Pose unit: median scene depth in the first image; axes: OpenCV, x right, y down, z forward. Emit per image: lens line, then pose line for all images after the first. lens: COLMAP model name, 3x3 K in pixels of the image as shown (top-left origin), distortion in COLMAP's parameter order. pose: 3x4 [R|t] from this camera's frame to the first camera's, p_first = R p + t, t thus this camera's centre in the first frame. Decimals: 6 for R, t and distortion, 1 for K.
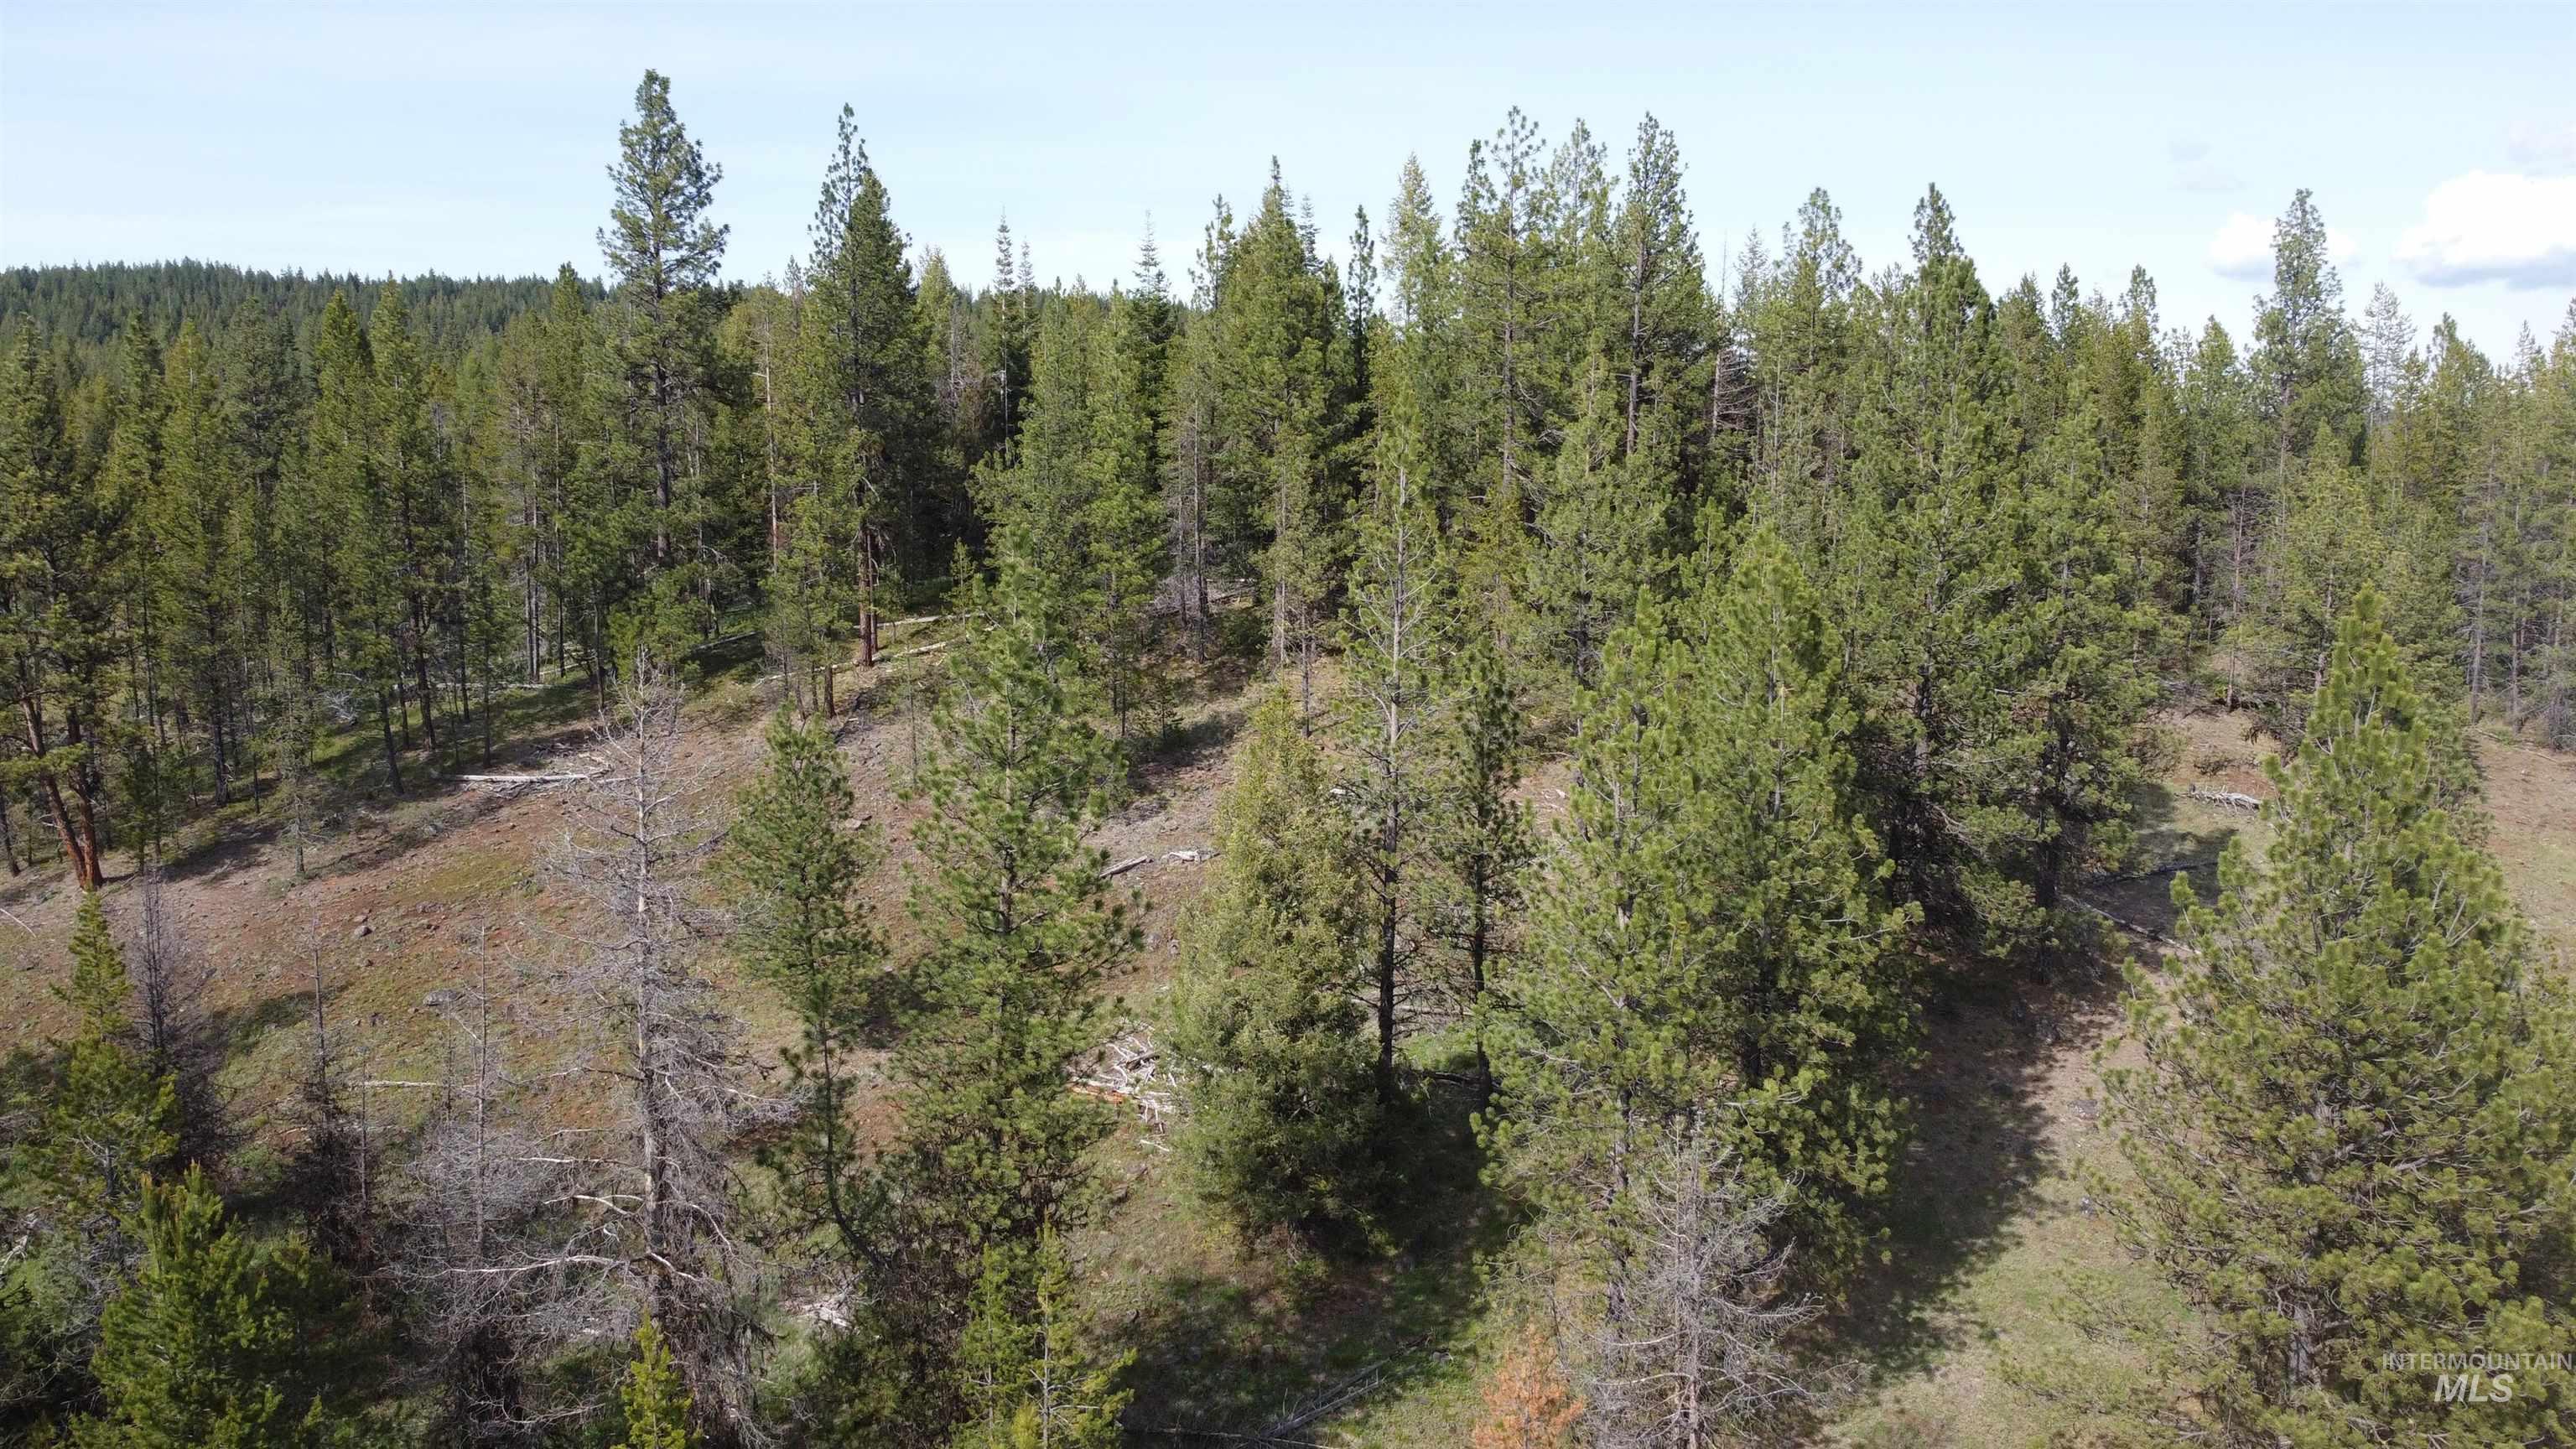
lens RADIAL K [[1949.1, 0, 1288.0], [0, 1949.1, 702.5], [0, 0, 1]] dist [0.003353, -0.006356]
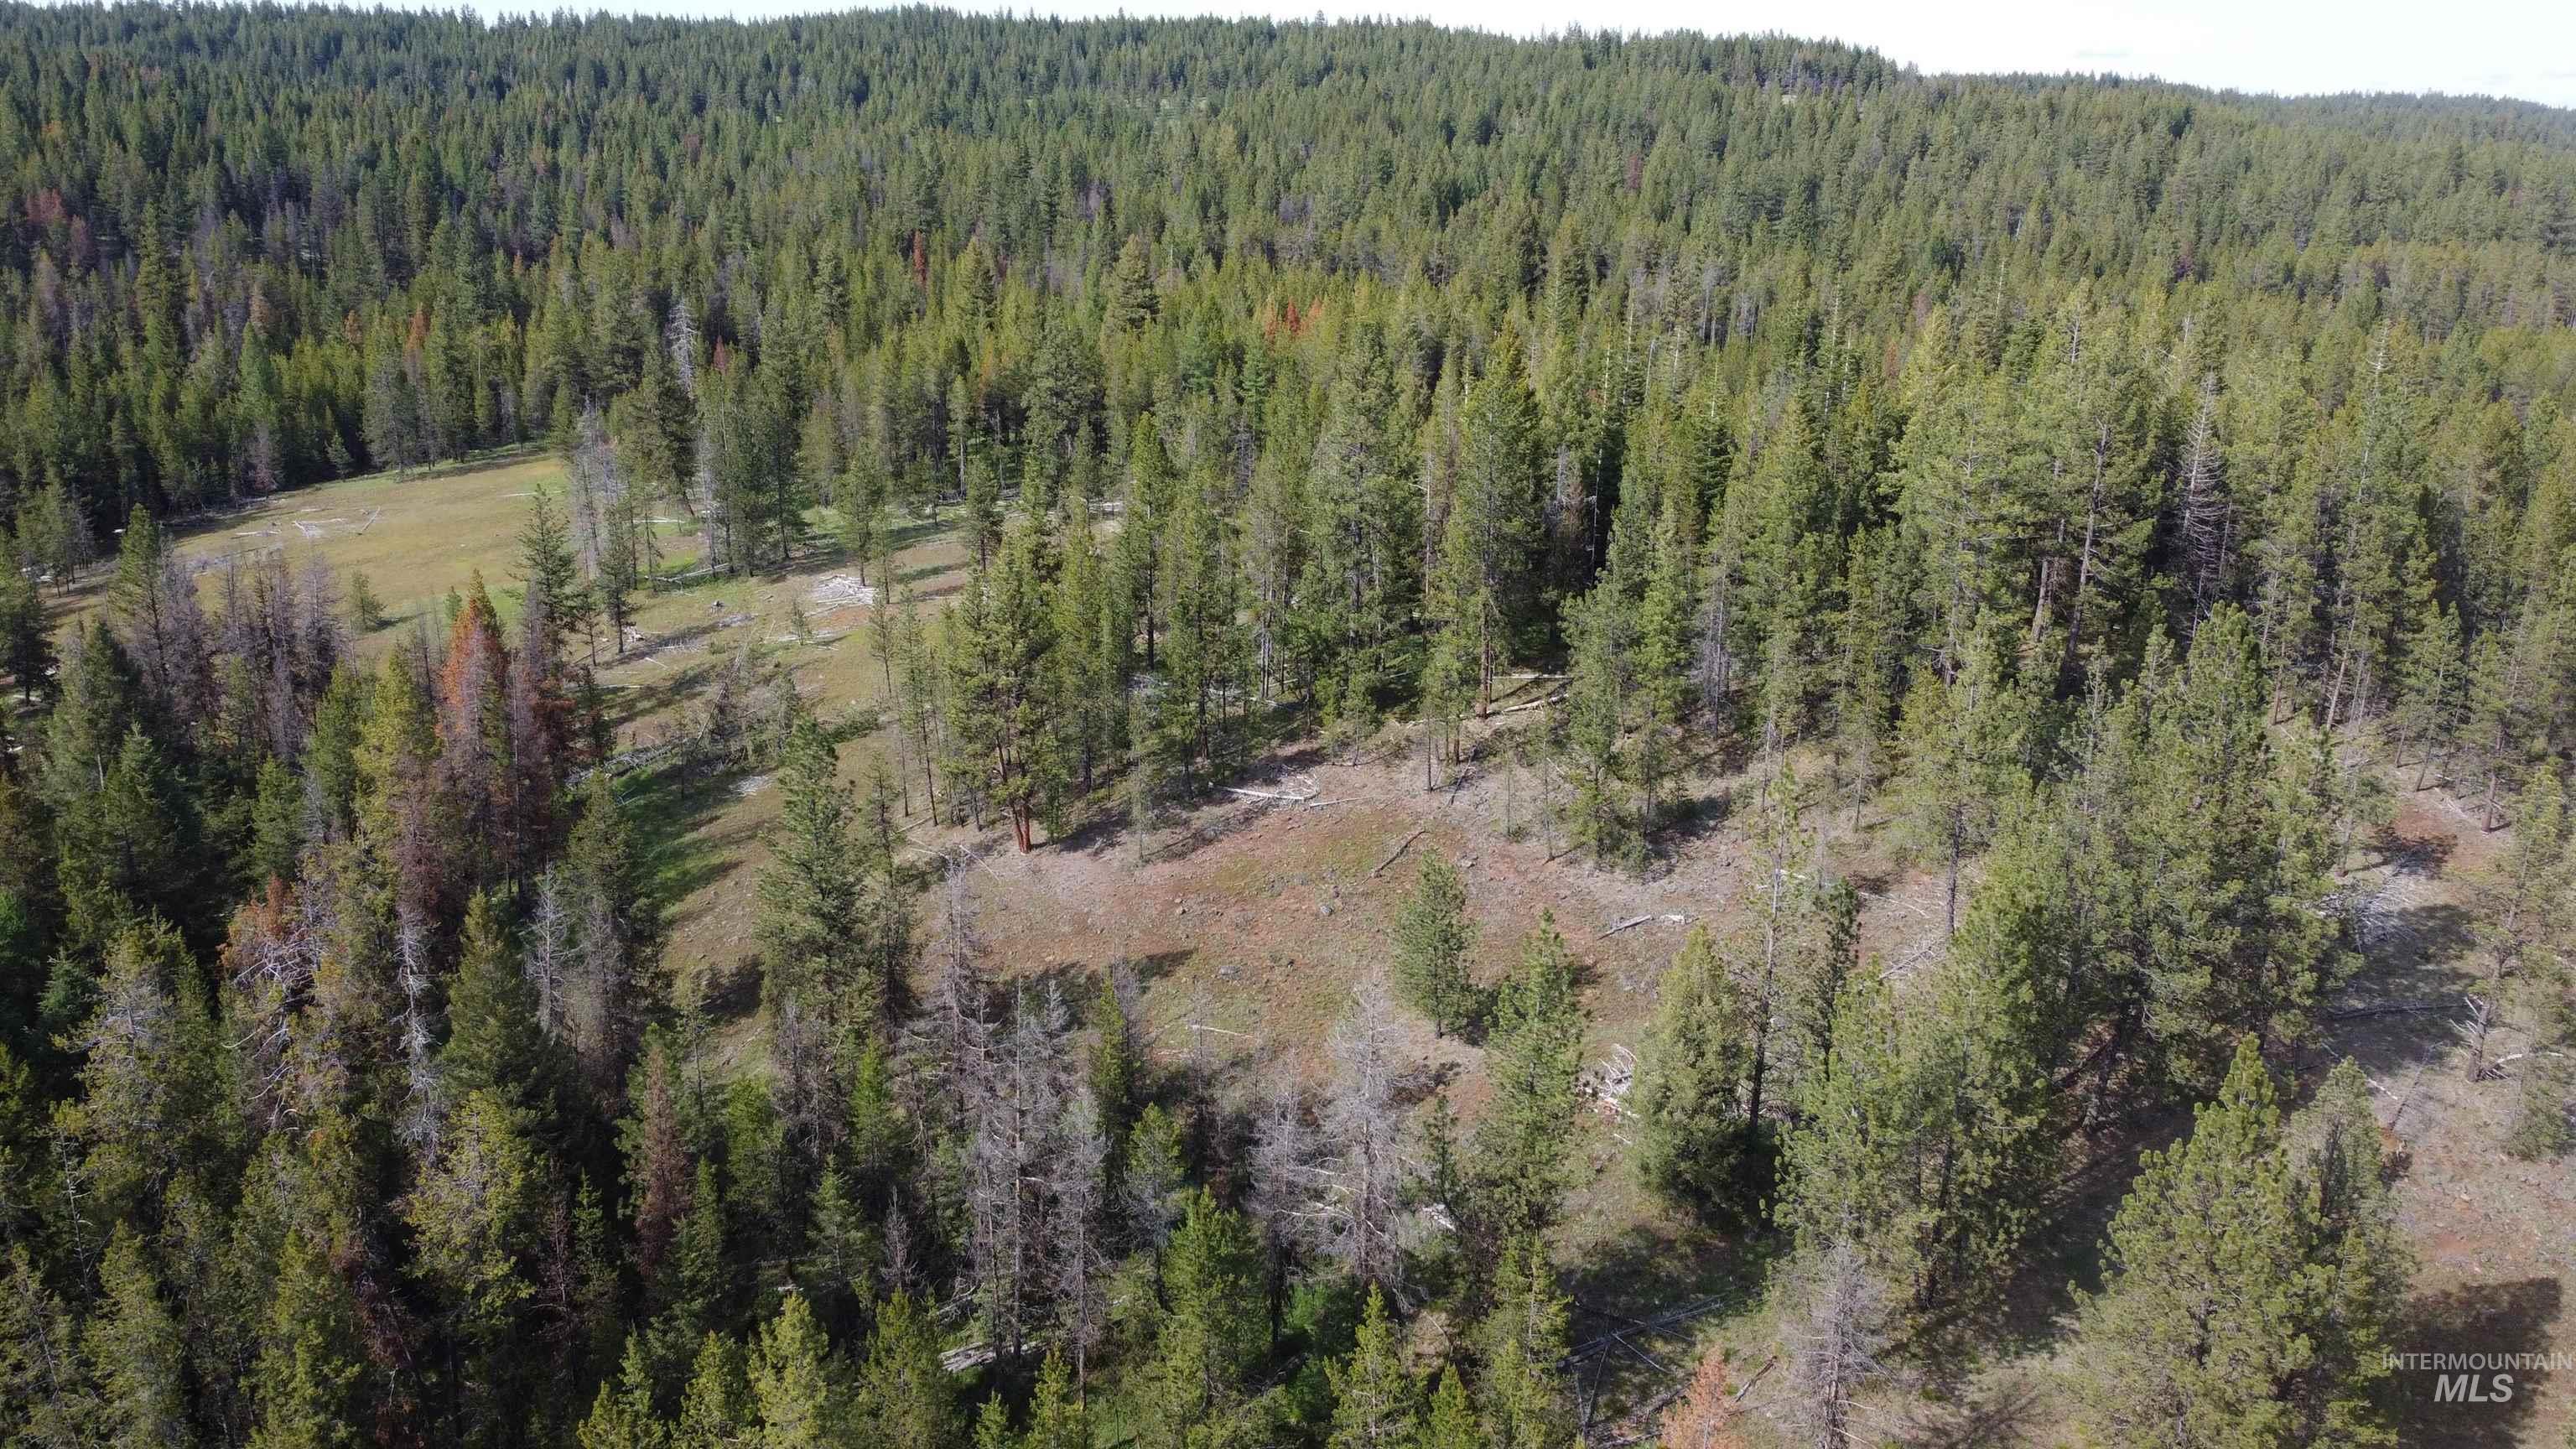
lens RADIAL K [[1949.1, 0, 1291.3], [0, 1949.1, 714.5], [0, 0, 1]] dist [0.003353, -0.006356]
pose [[0.949553, 0.095092, -0.298842, 0.087295], [-0.046678, 0.985161, 0.165165, -0.269917], [0.310113, -0.142883, 0.939901, -0.436951]]
